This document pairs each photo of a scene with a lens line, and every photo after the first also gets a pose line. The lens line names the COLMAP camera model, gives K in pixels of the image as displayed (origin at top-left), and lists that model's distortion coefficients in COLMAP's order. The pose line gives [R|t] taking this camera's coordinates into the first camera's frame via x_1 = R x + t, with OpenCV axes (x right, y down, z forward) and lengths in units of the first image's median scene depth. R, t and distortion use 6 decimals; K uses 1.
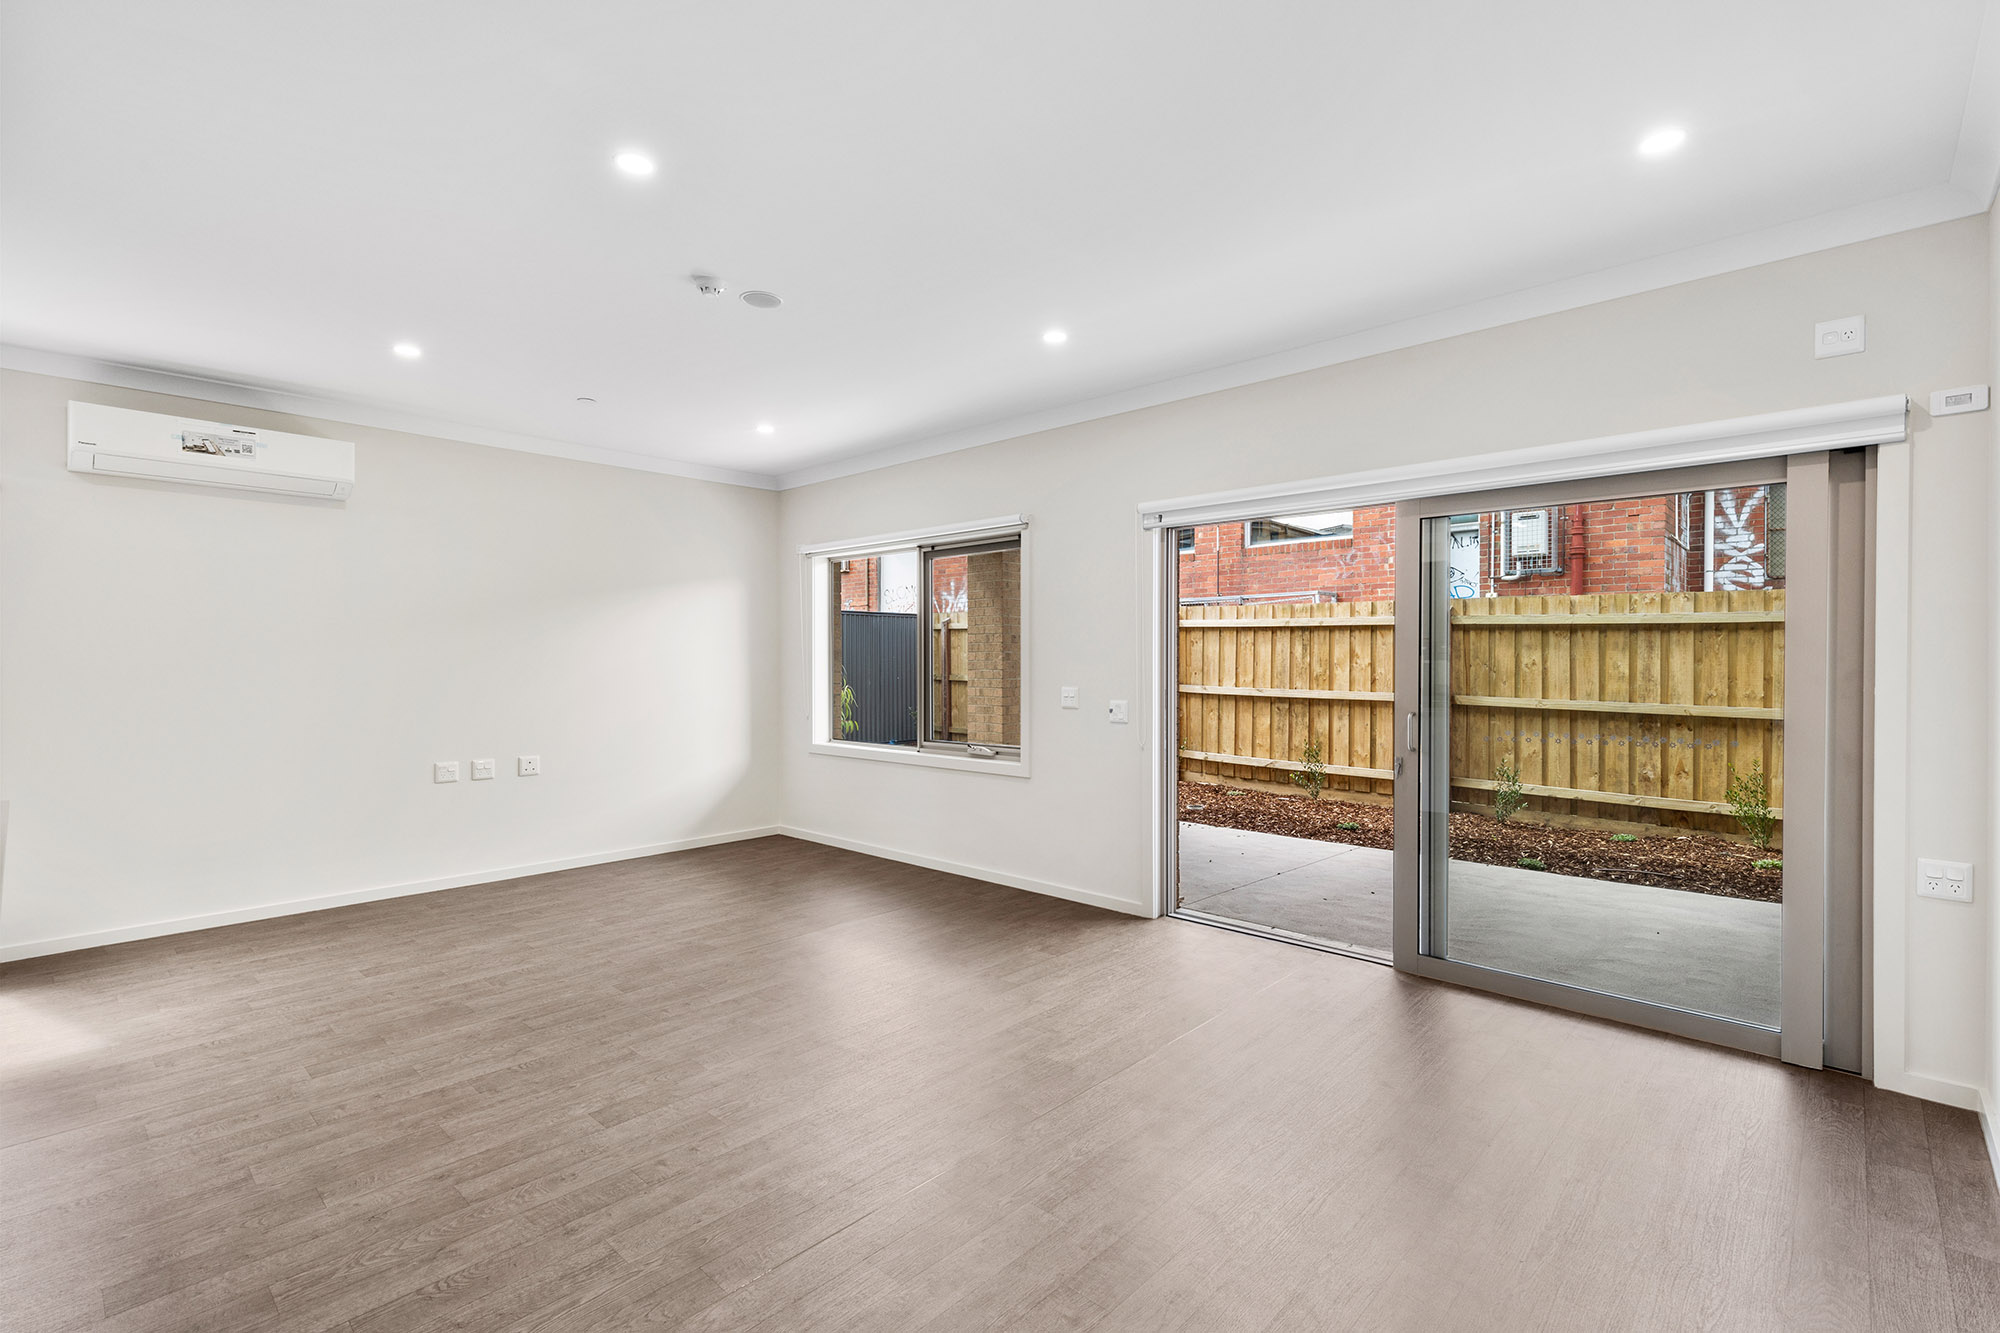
lens RADIAL K [[892.3, 0, 1009.9], [0, 892.3, 677.8], [0, 0, 1]] dist [0.005137, -0.001523]
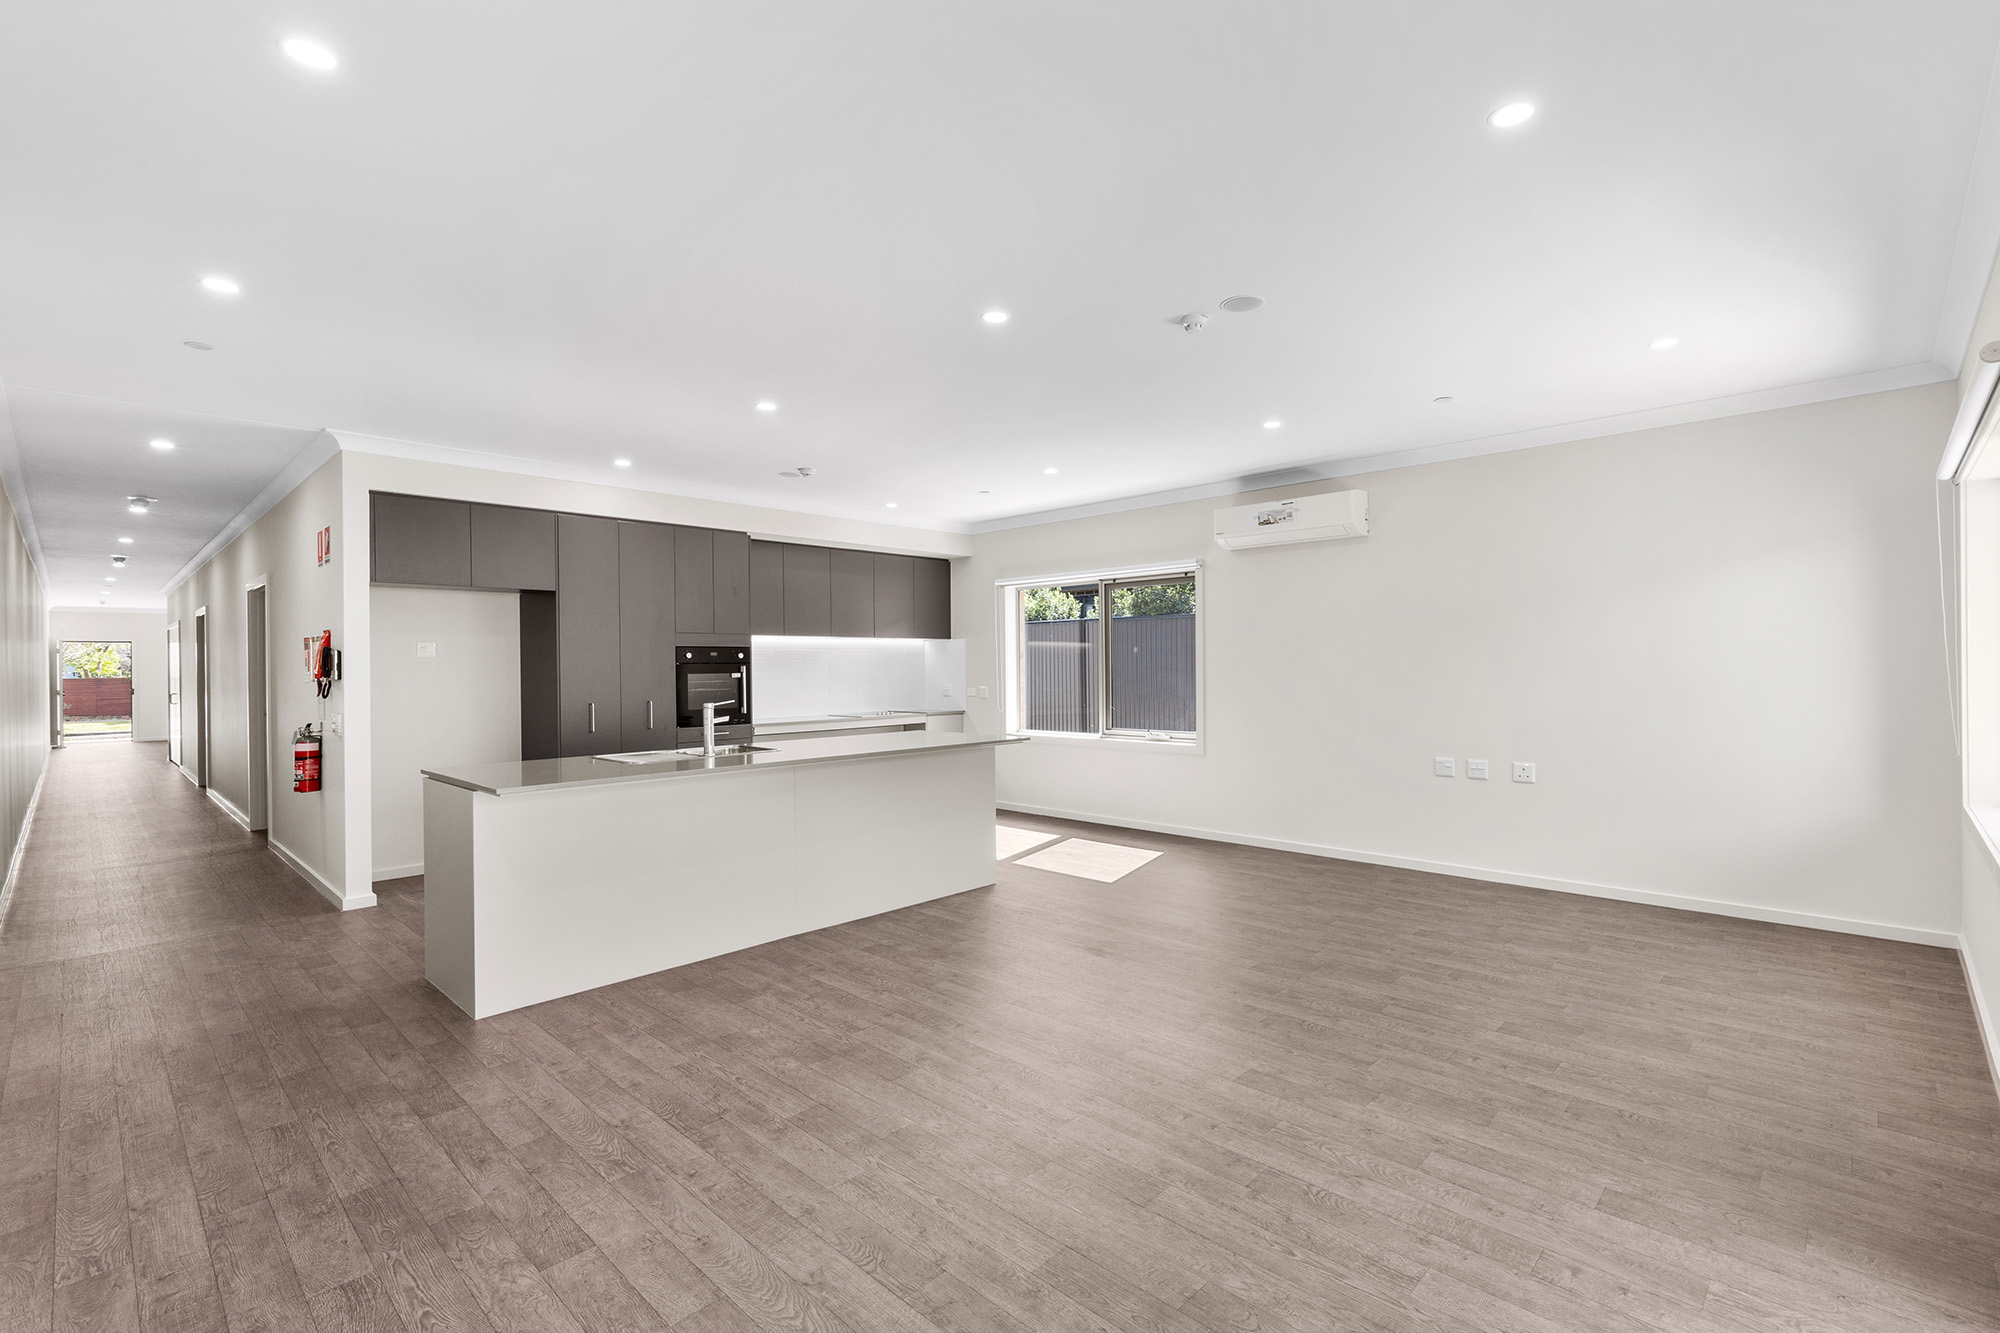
lens RADIAL K [[892.3, 0, 1016.2], [0, 892.3, 650.3], [0, 0, 1]] dist [0.005137, -0.001523]
pose [[-0.013308, -0.018686, -0.999737, 0.382214], [-0.009832, 0.999779, -0.018556, -0.008315], [0.999863, 0.009582, -0.013489, 0.410792]]
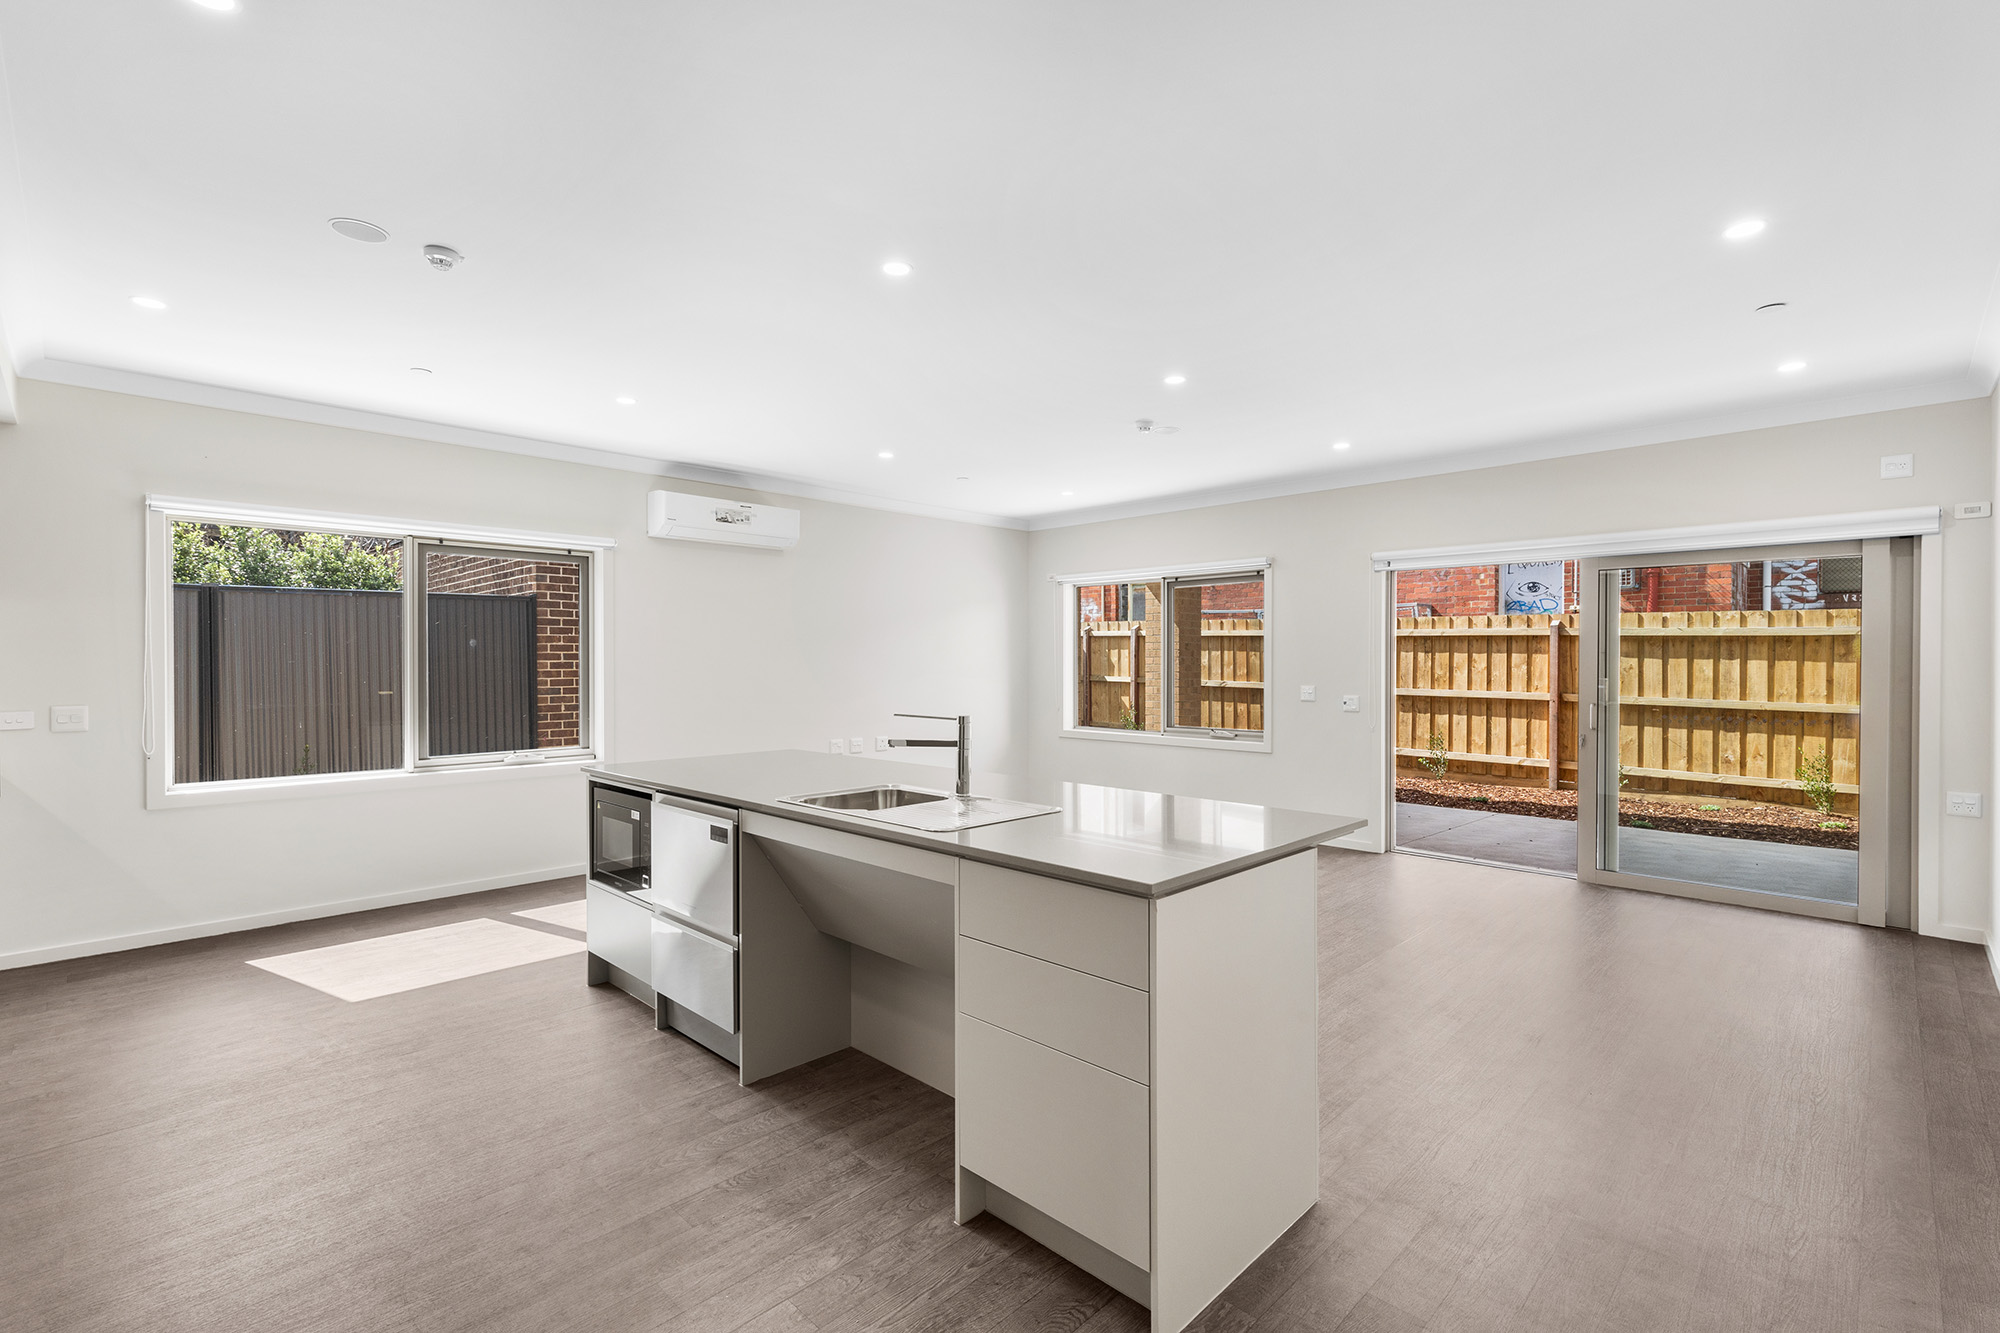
lens RADIAL K [[892.3, 0, 1000.7], [0, 892.3, 678.2], [0, 0, 1]] dist [0.005137, -0.001523]
pose [[0.999613, 0.001643, -0.027752, -0.282456], [-0.001657, 0.999999, -0.000476, 0.000173], [0.027751, 0.000521, 0.999615, -0.289005]]
